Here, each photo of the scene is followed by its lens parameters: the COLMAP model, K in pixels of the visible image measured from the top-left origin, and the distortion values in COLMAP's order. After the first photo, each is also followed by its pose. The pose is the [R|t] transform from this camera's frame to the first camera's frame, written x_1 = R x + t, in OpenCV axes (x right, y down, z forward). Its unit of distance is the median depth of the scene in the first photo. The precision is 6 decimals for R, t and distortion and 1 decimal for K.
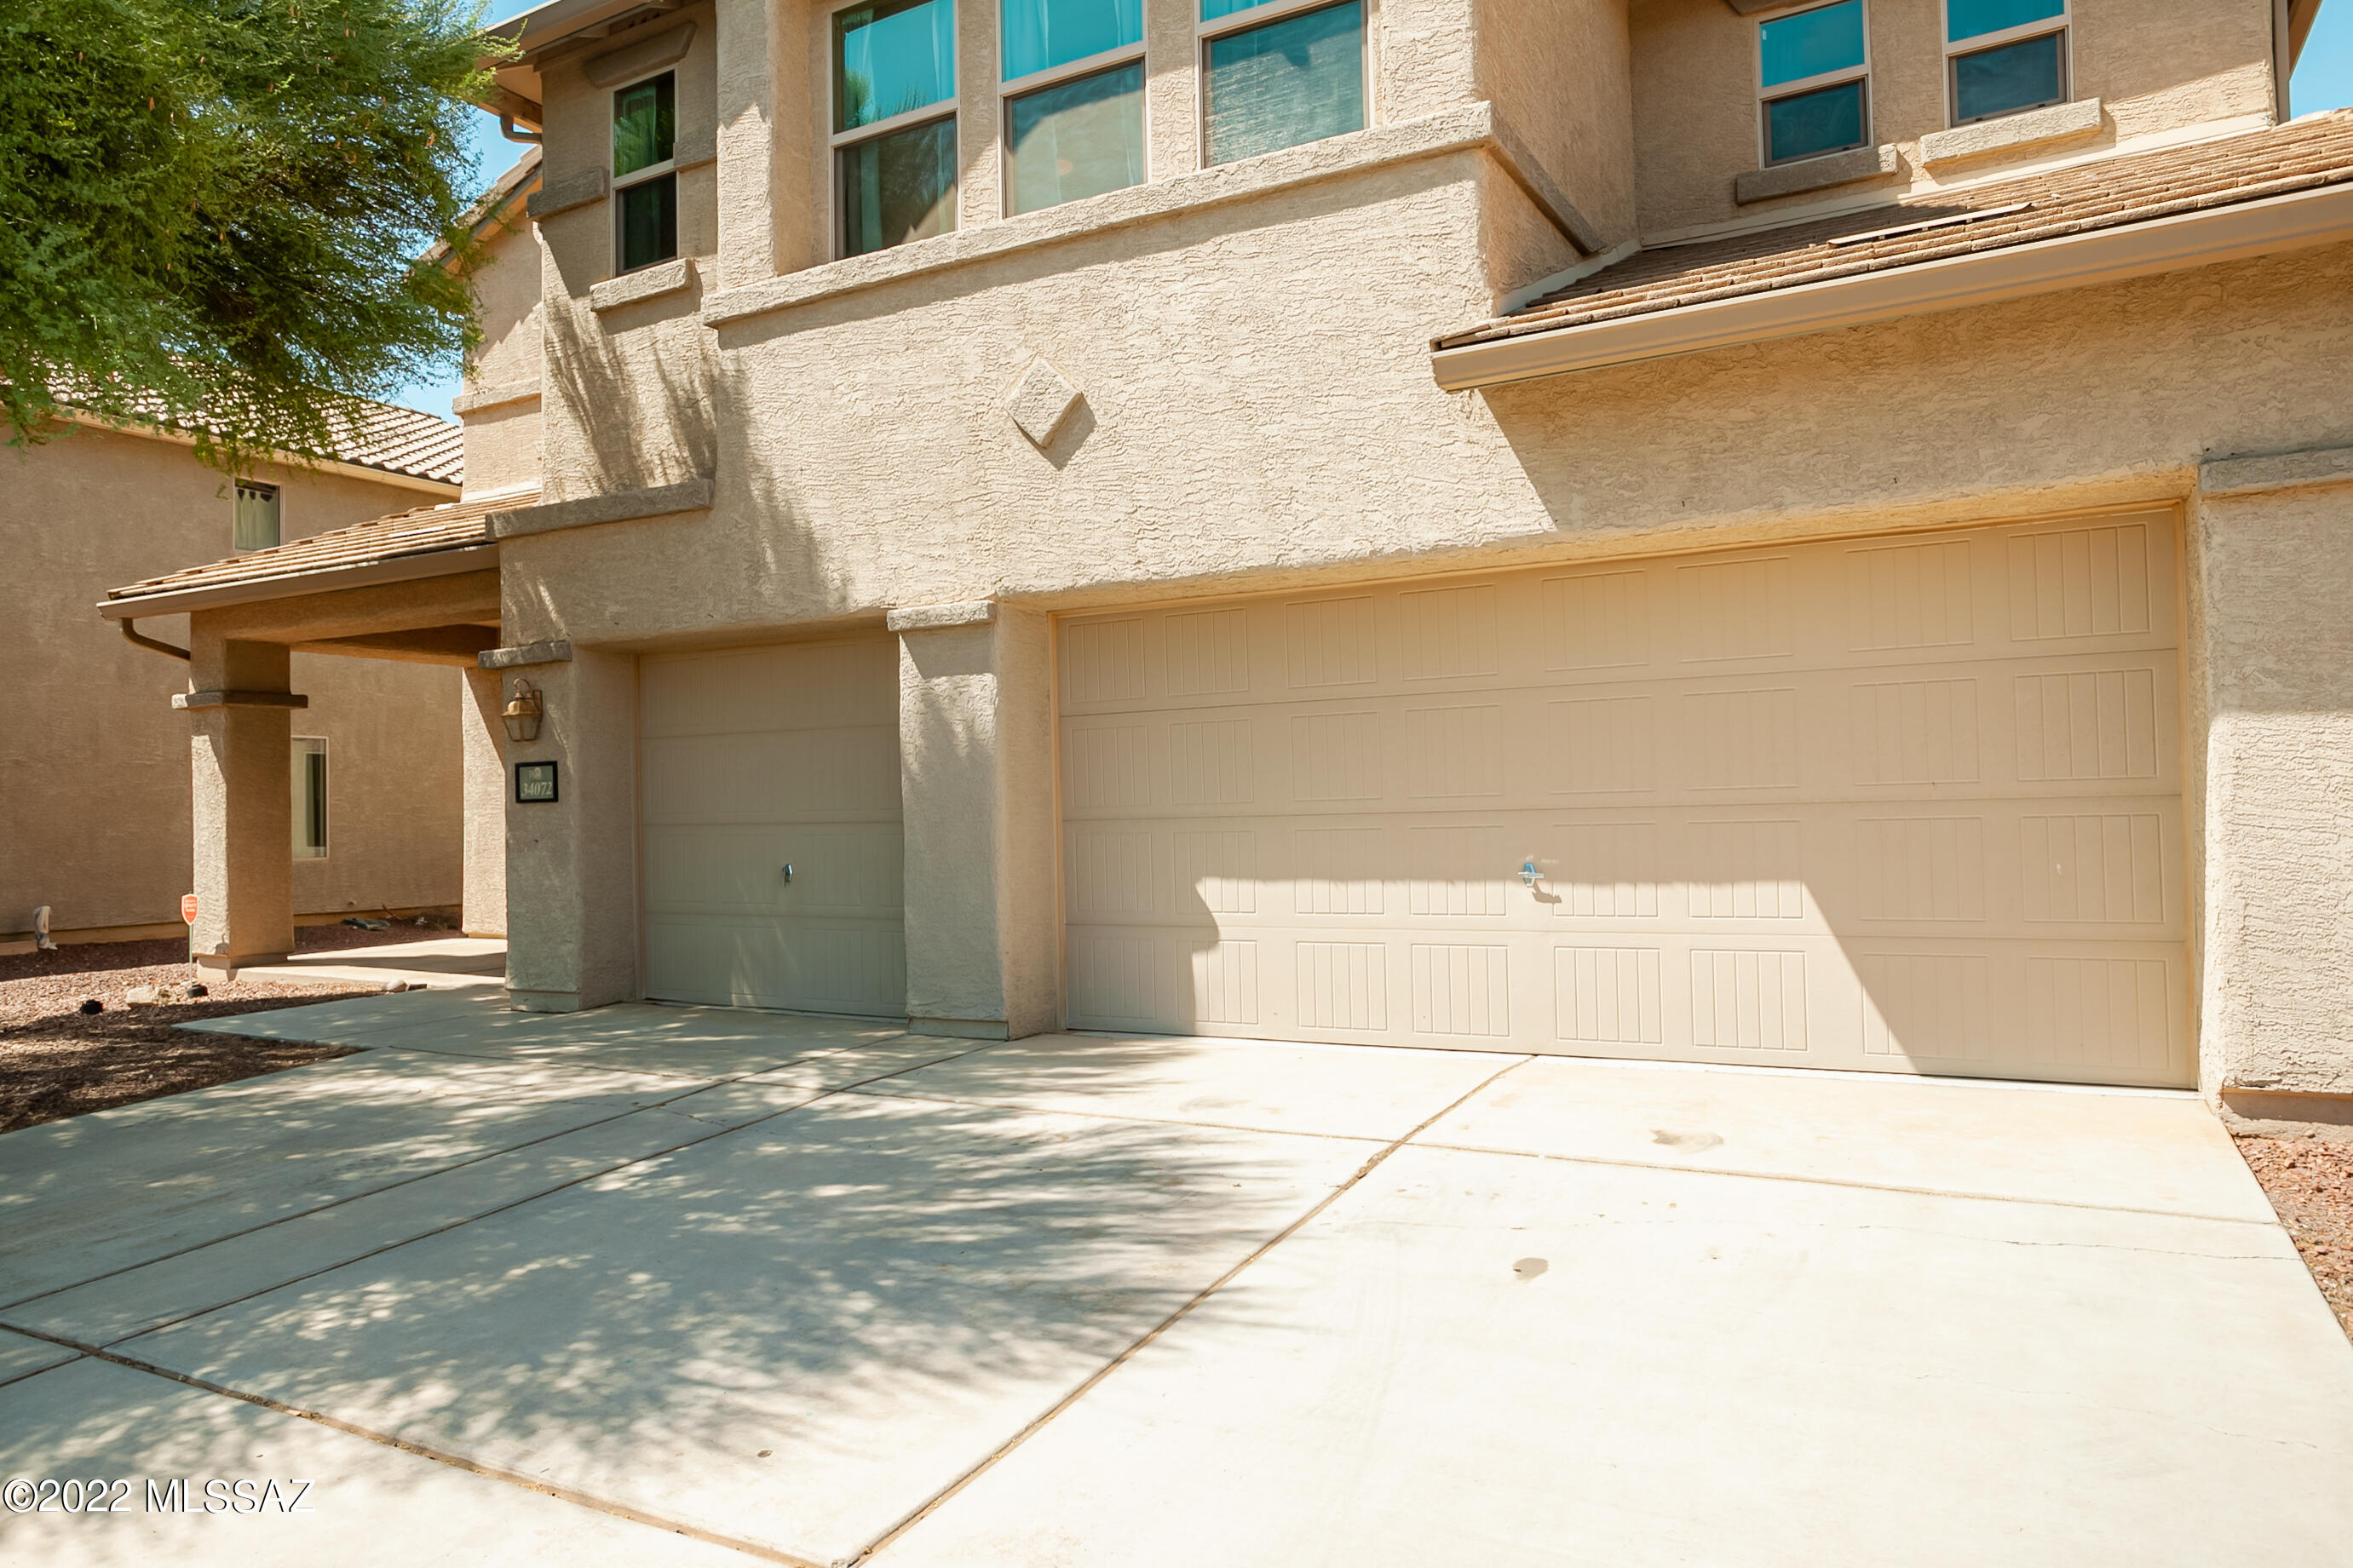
lens RADIAL K [[1528.5, 0, 1177.7], [0, 1528.5, 768.9], [0, 0, 1]] dist [-0.048738, 0.049423]
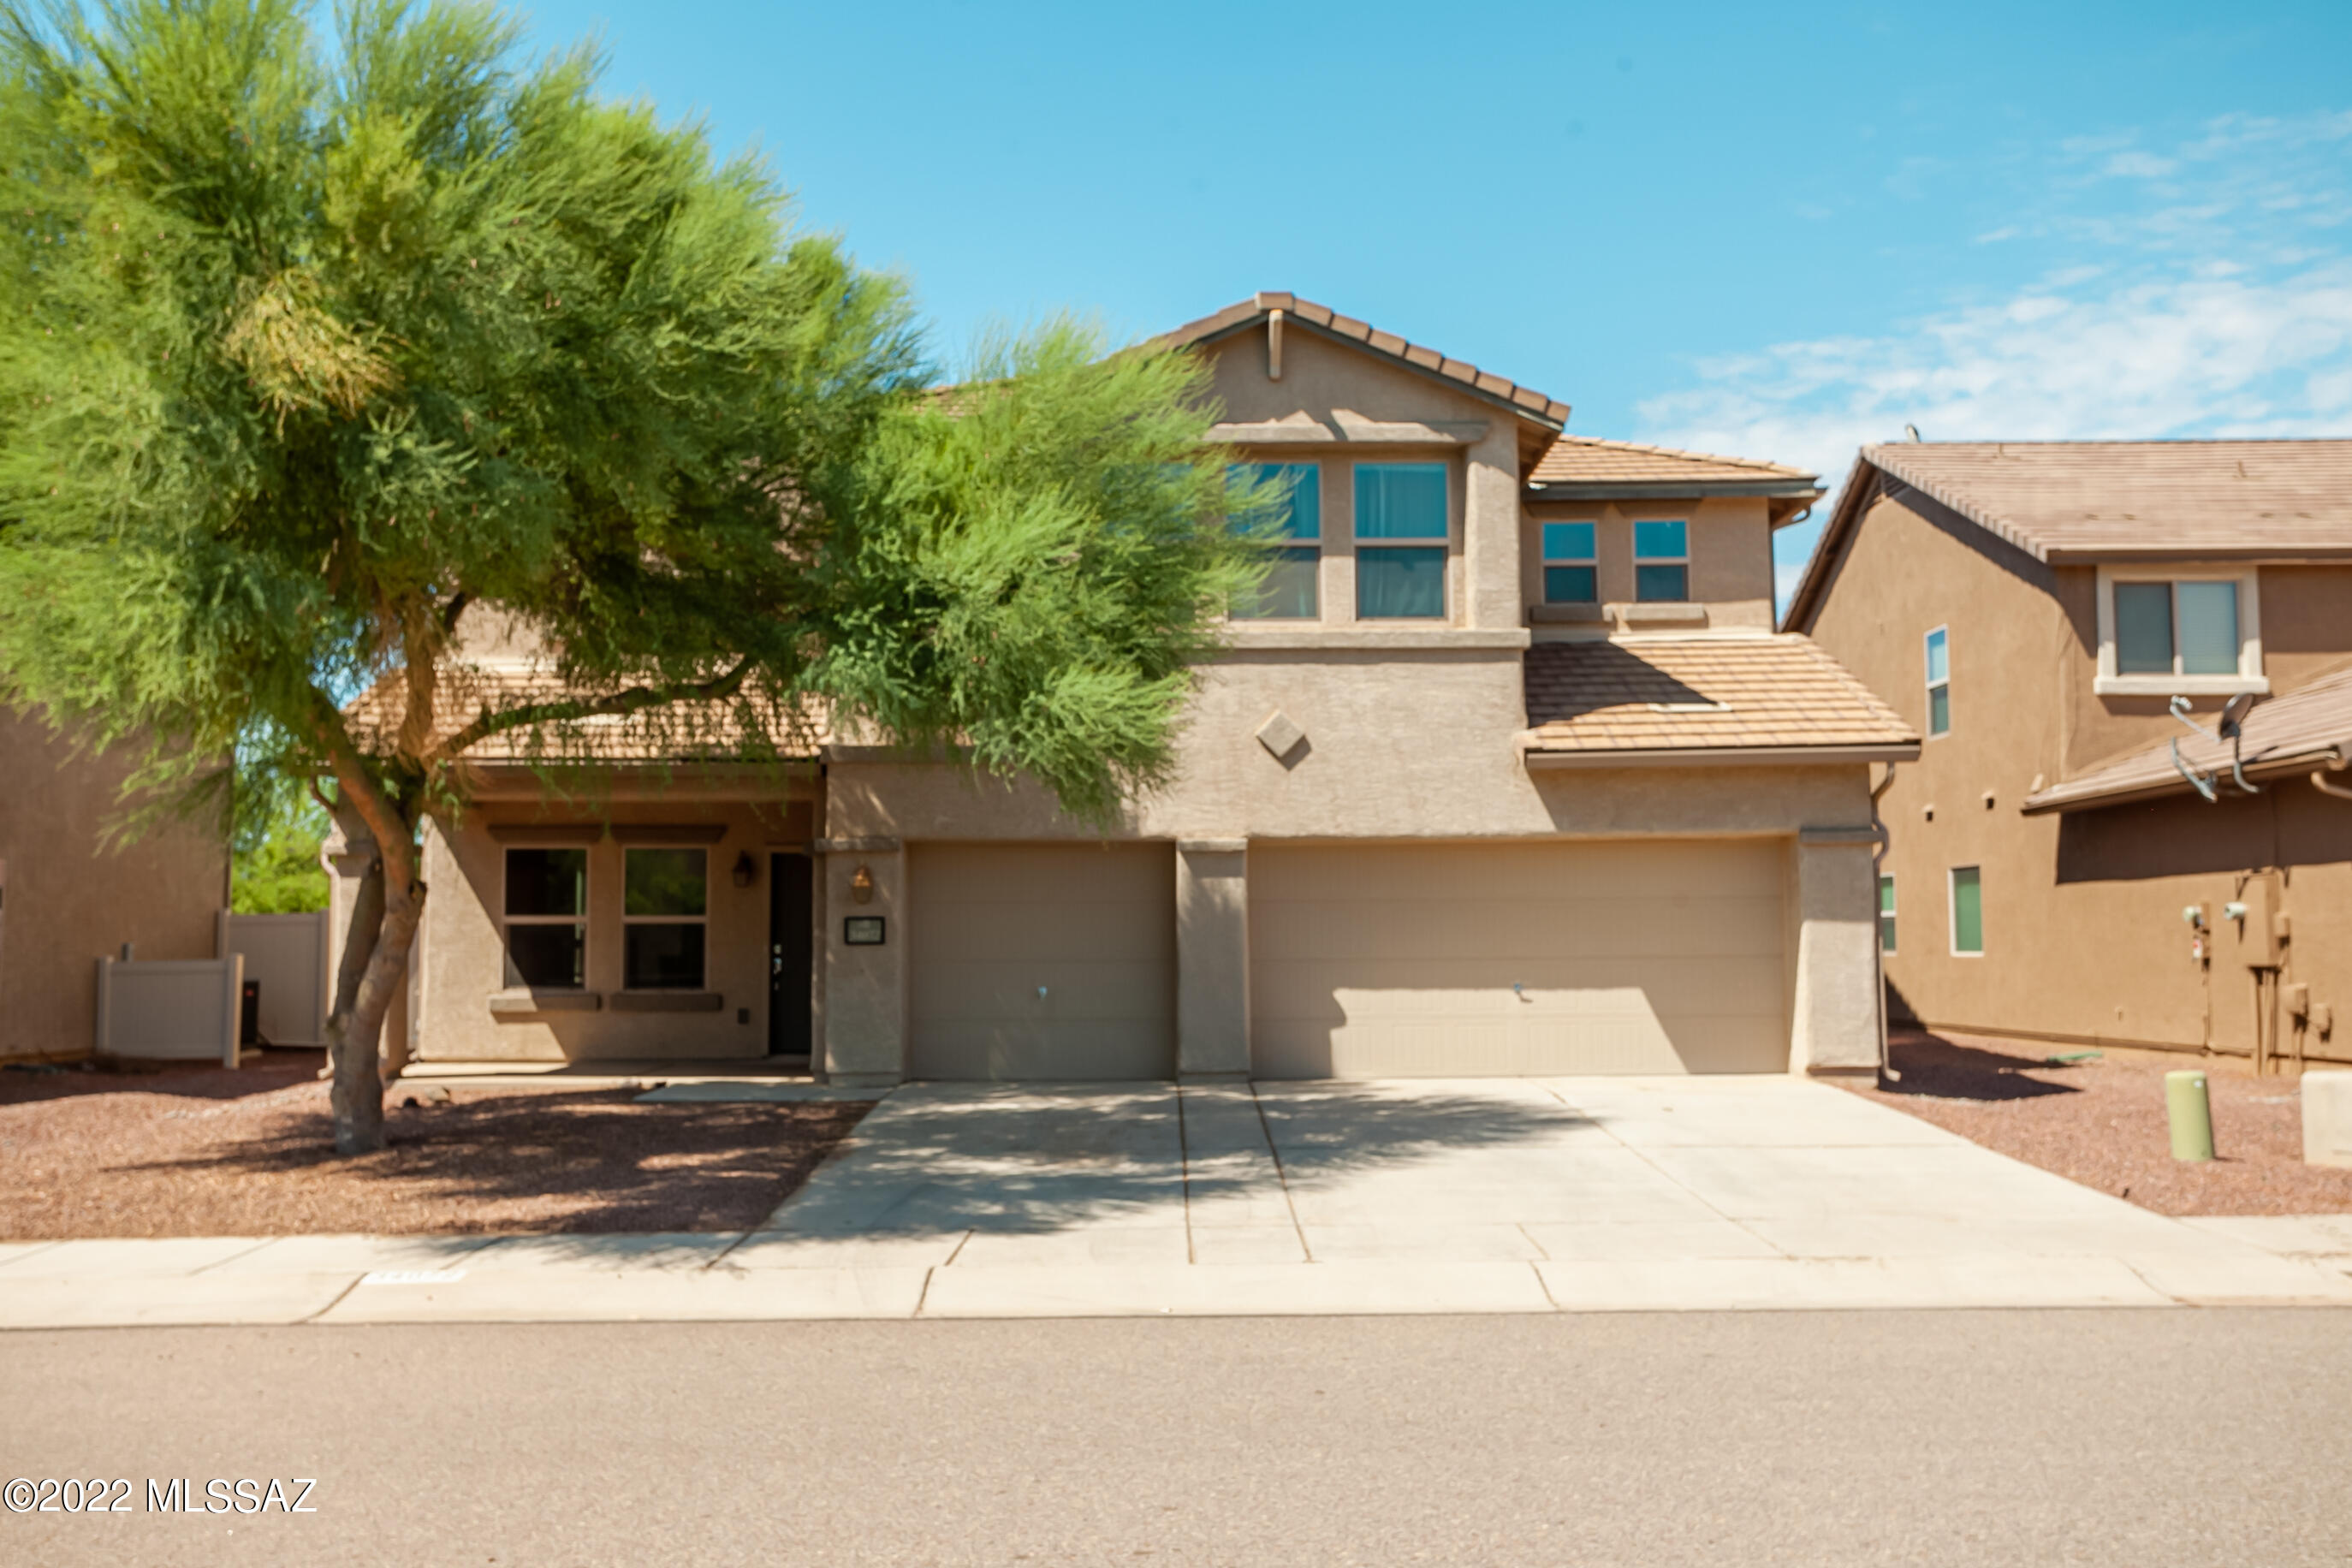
lens RADIAL K [[2279.3, 0, 1176.0], [0, 2279.3, 784.0], [0, 0, 1]] dist [0.016050, 0.007333]
pose [[0.871794, 0.049302, 0.487386, -1.466867], [-0.025091, 0.998111, -0.056084, -0.019605], [-0.489230, 0.036664, 0.871384, -1.285449]]
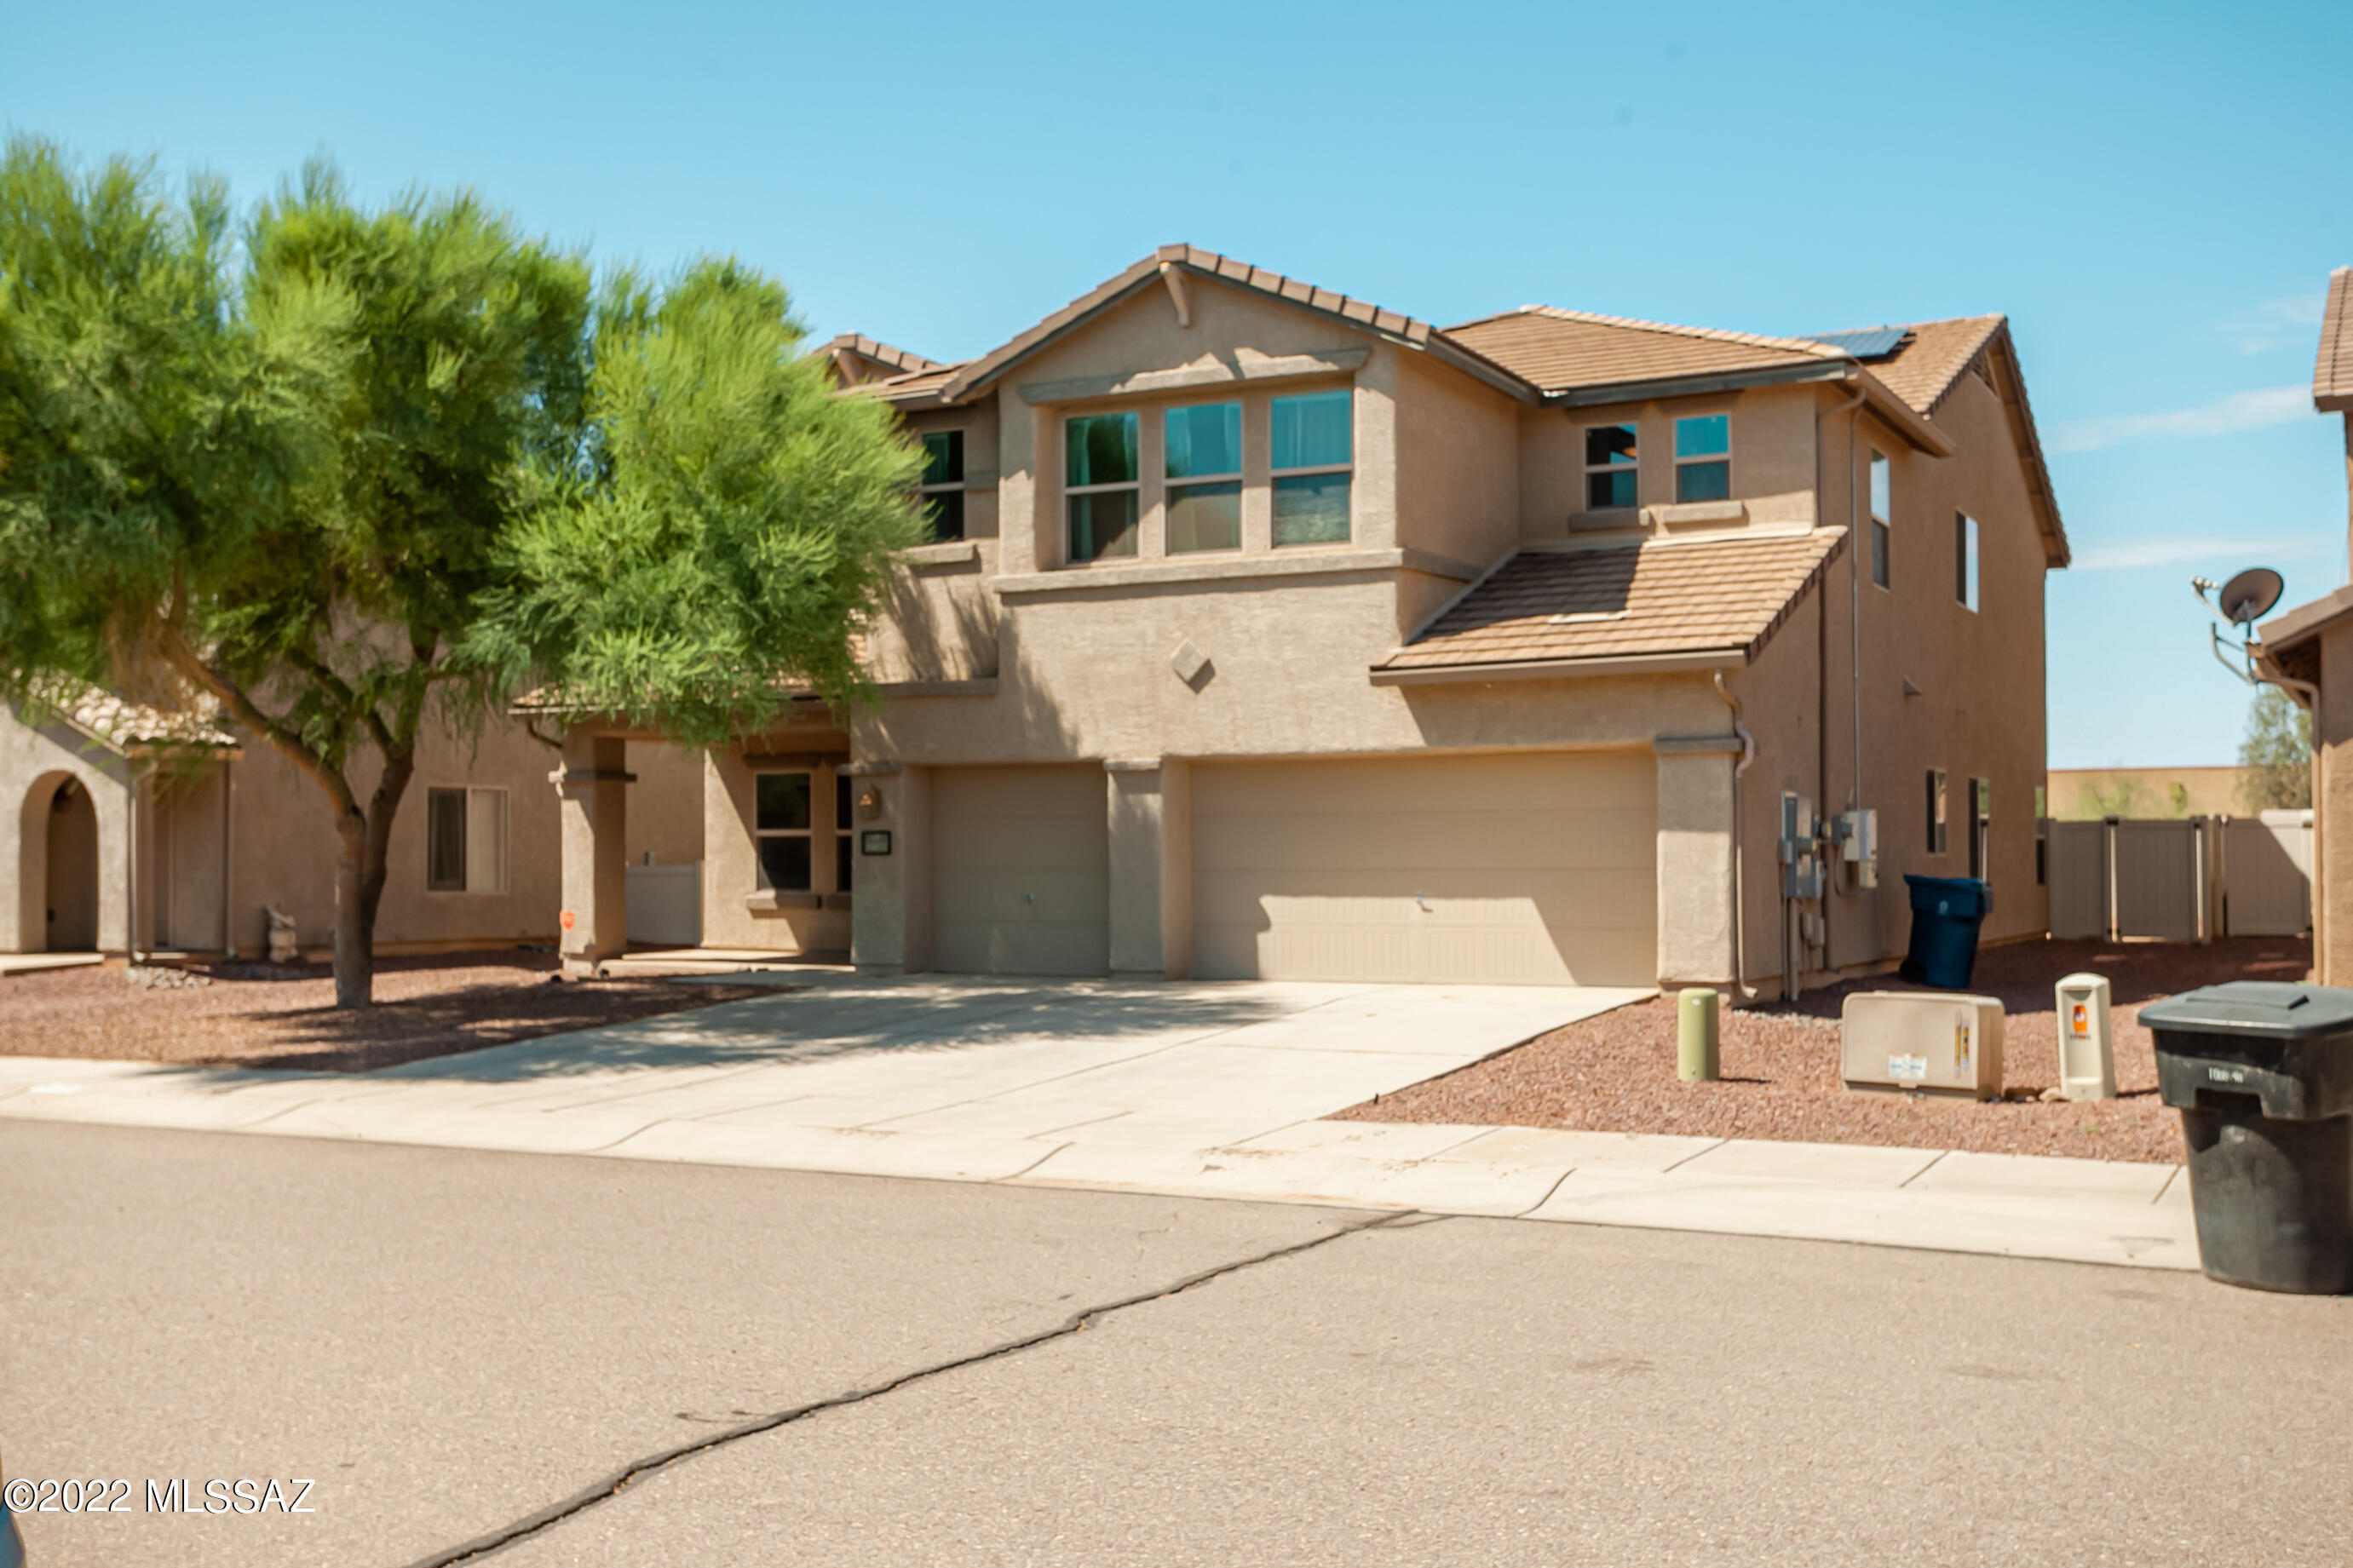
lens RADIAL K [[2366.4, 0, 1254.6], [0, 2366.4, 787.1], [0, 0, 1]] dist [0.007635, 0.006608]
pose [[0.999631, 0.018175, 0.020183, -0.058491], [-0.018130, 0.999833, -0.002451, -0.064974], [-0.020224, 0.002084, 0.999793, -1.979407]]
